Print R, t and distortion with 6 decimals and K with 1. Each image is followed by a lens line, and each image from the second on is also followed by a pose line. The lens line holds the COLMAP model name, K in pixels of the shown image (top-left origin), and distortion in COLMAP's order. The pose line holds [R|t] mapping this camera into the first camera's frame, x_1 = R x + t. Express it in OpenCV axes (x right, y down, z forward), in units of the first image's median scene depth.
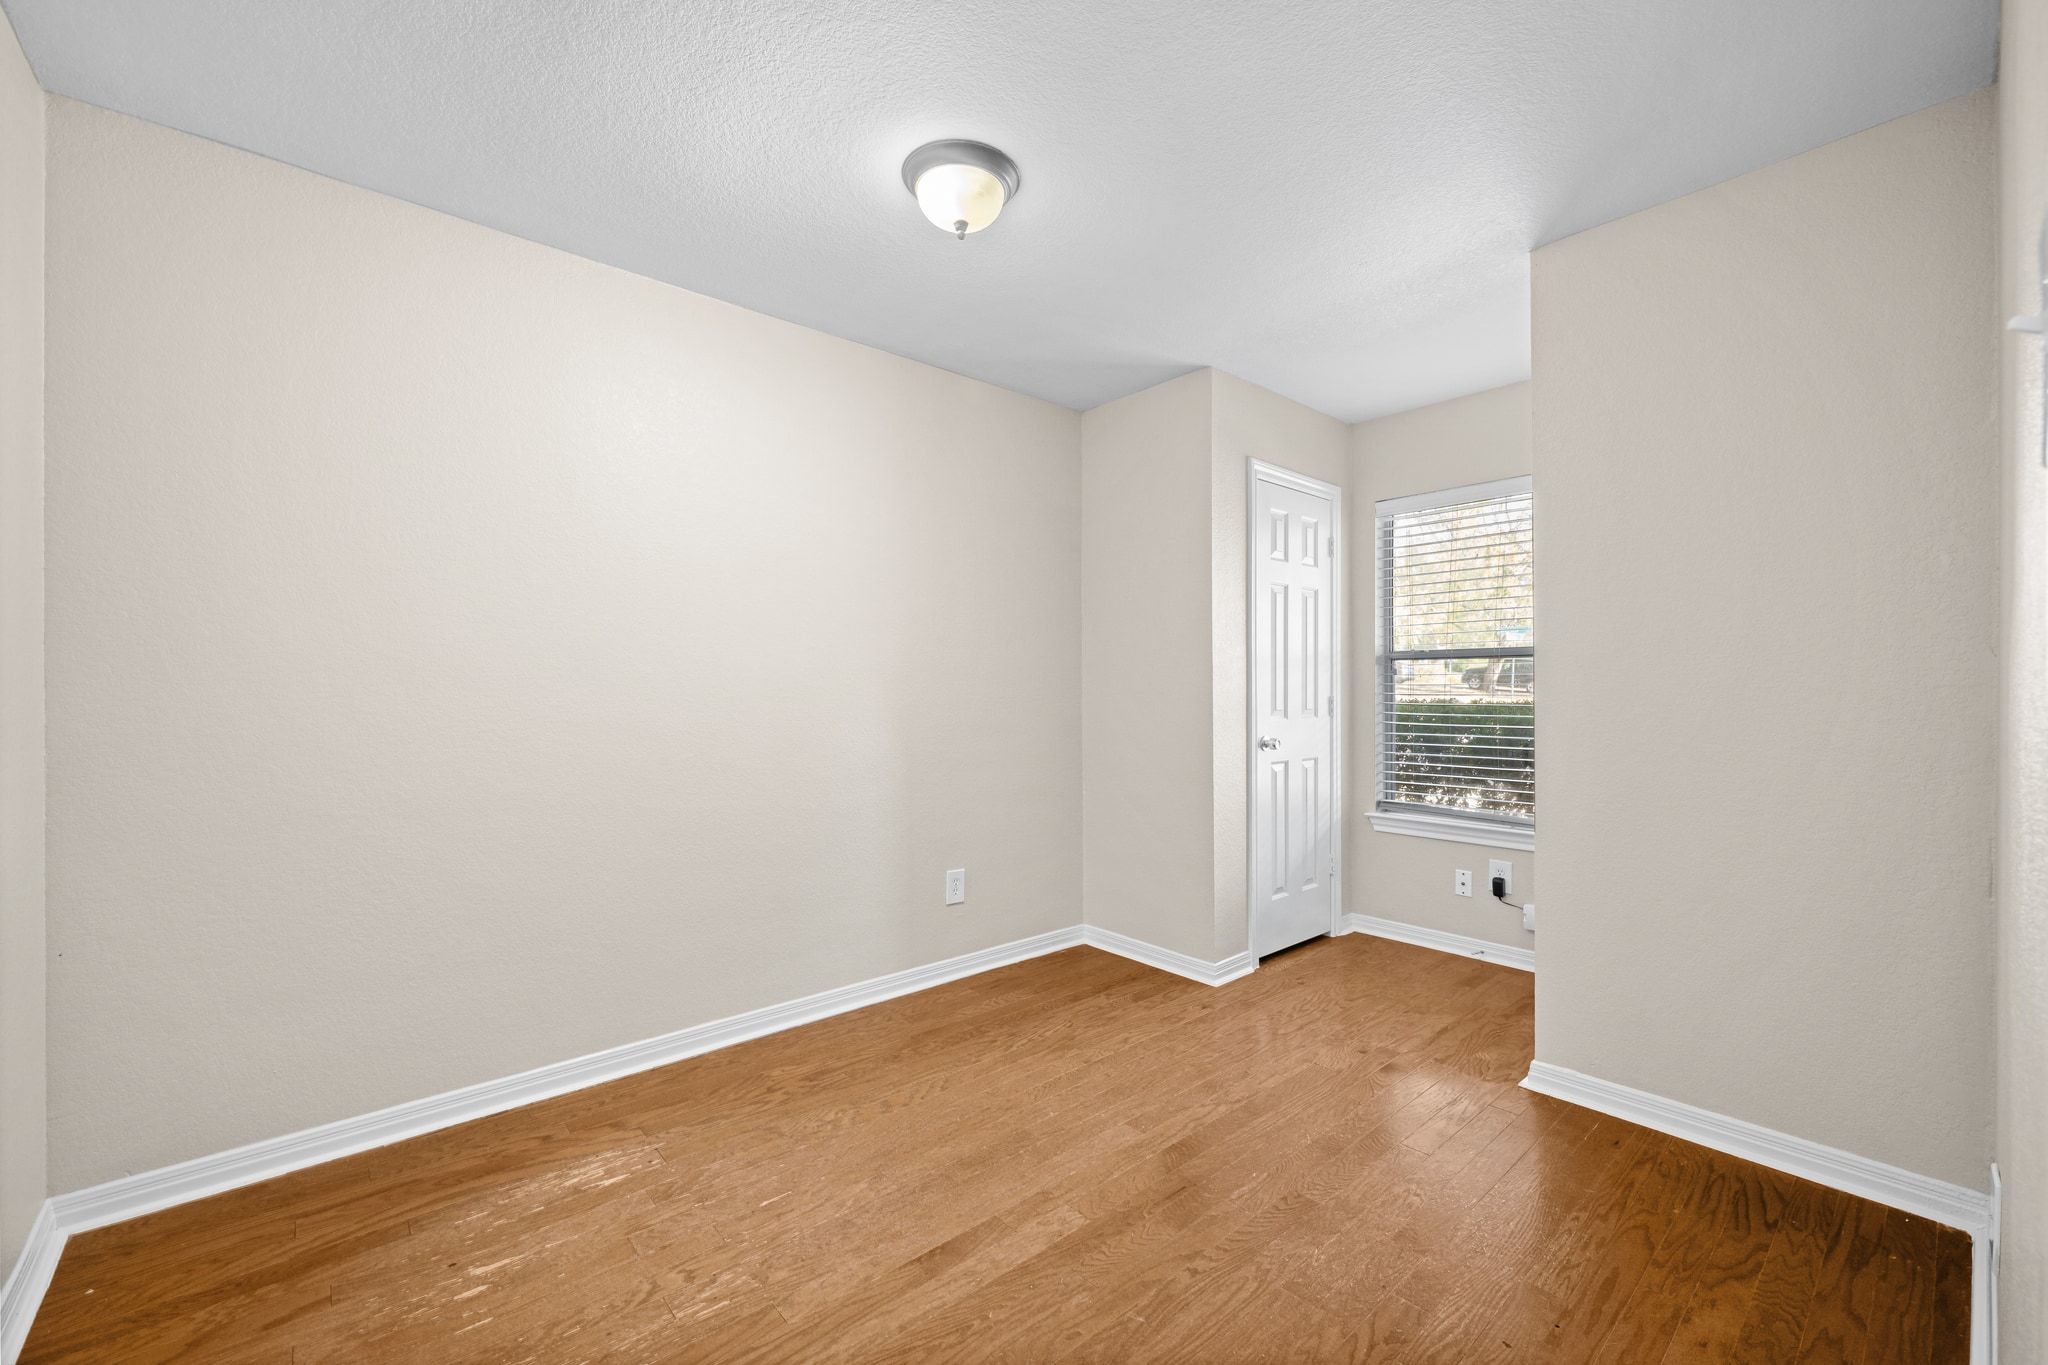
lens RADIAL K [[810.9, 0, 1014.9], [0, 810.9, 685.7], [0, 0, 1]] dist [-0.004666, 0.000659]
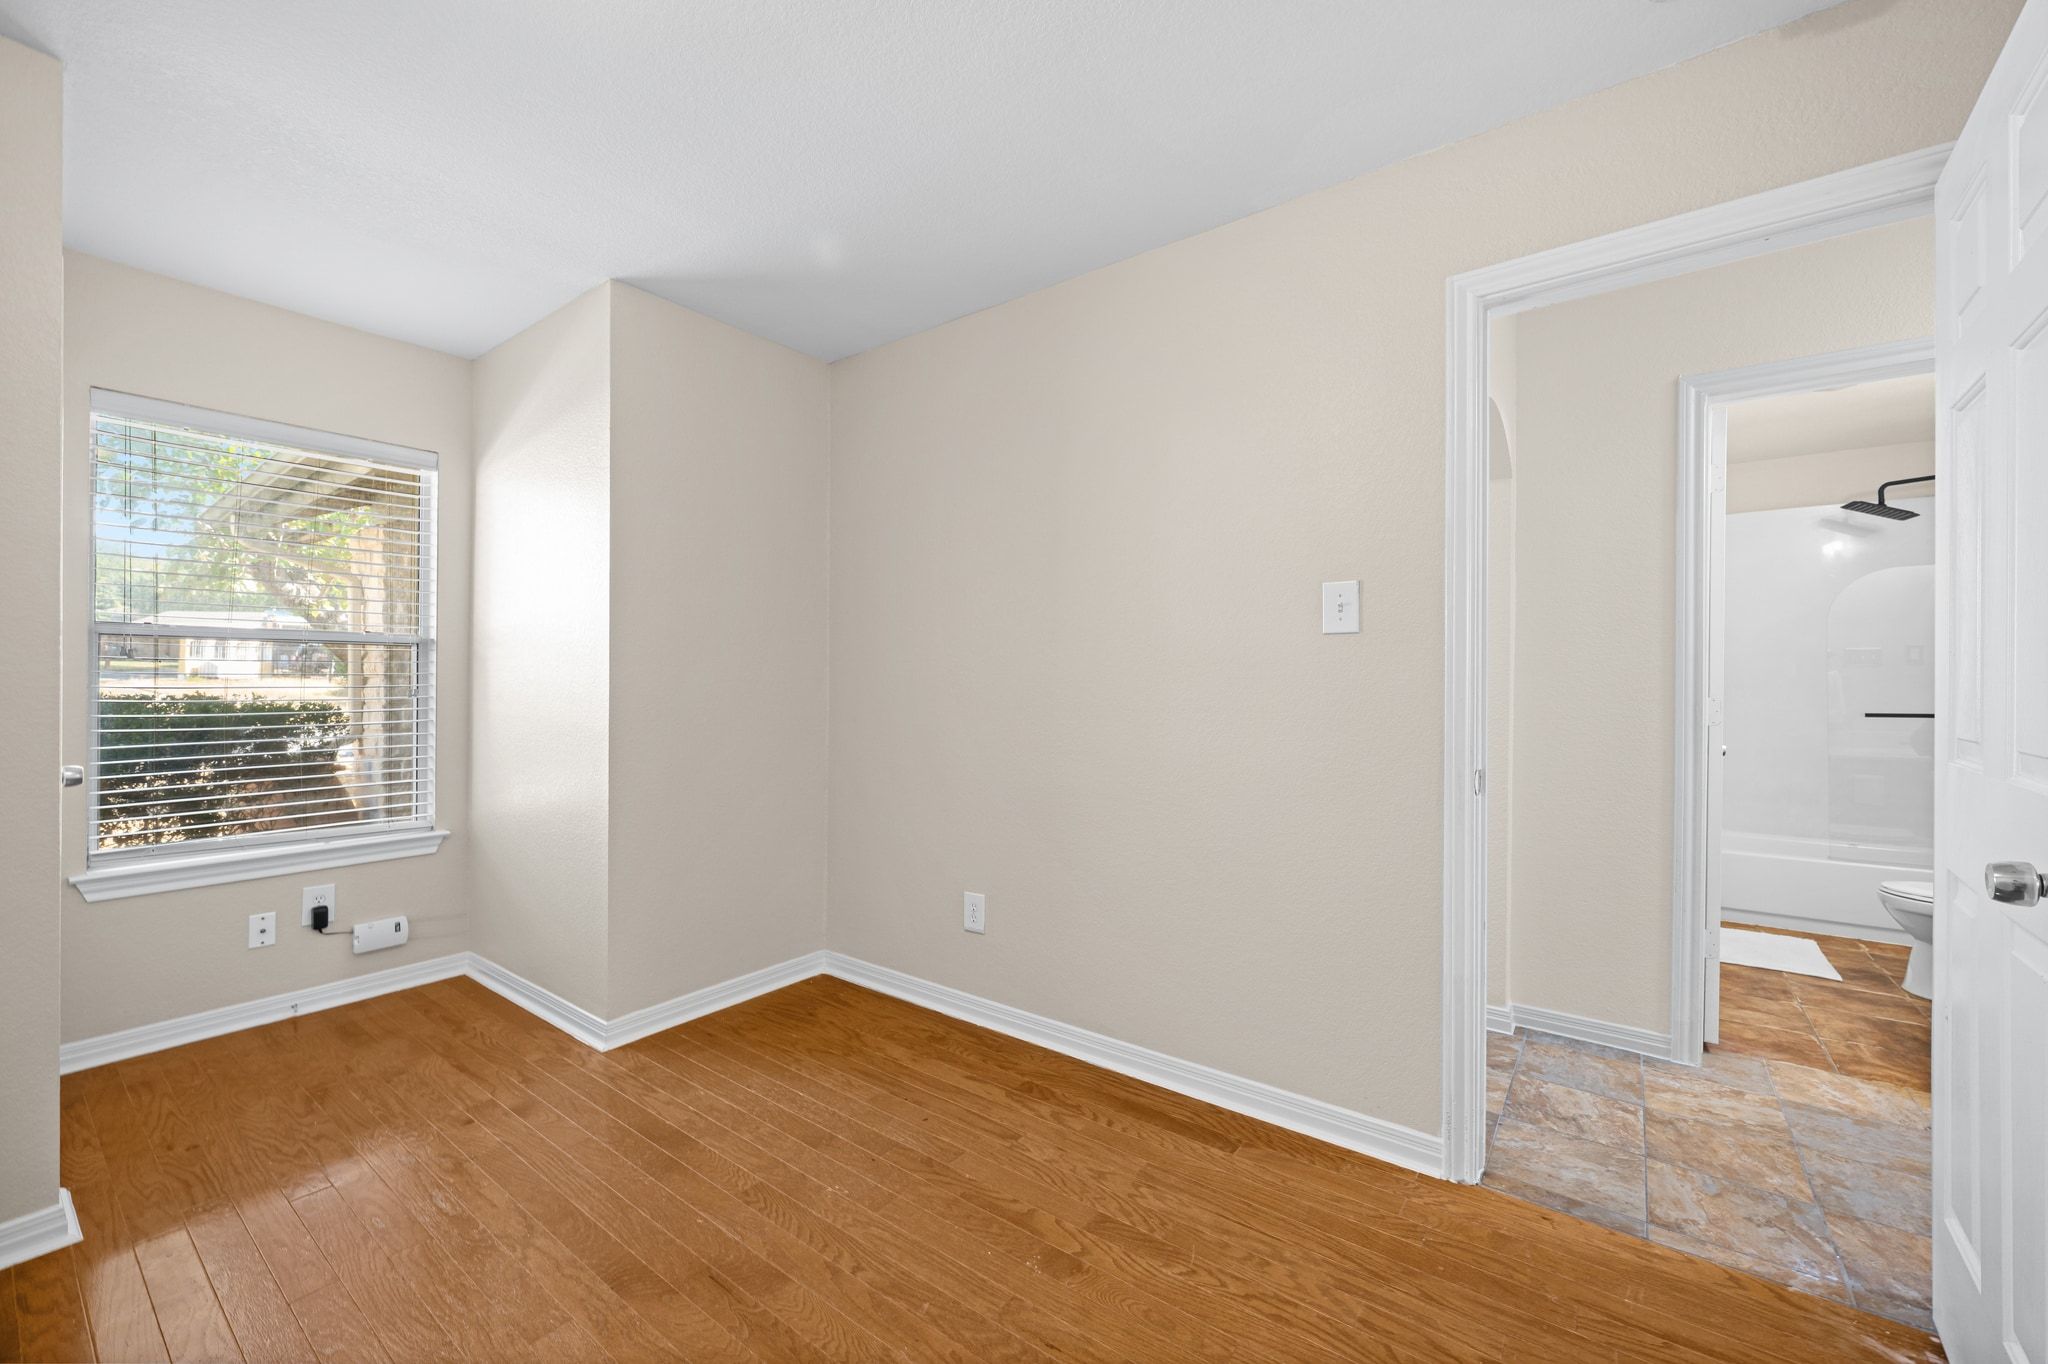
lens RADIAL K [[810.9, 0, 1020.5], [0, 810.9, 688.5], [0, 0, 1]] dist [-0.004666, 0.000659]
pose [[-0.216218, -0.005302, 0.976331, -0.435749], [-0.006773, 0.999969, 0.003931, 0.006973], [-0.976322, -0.005762, -0.216247, 0.571487]]
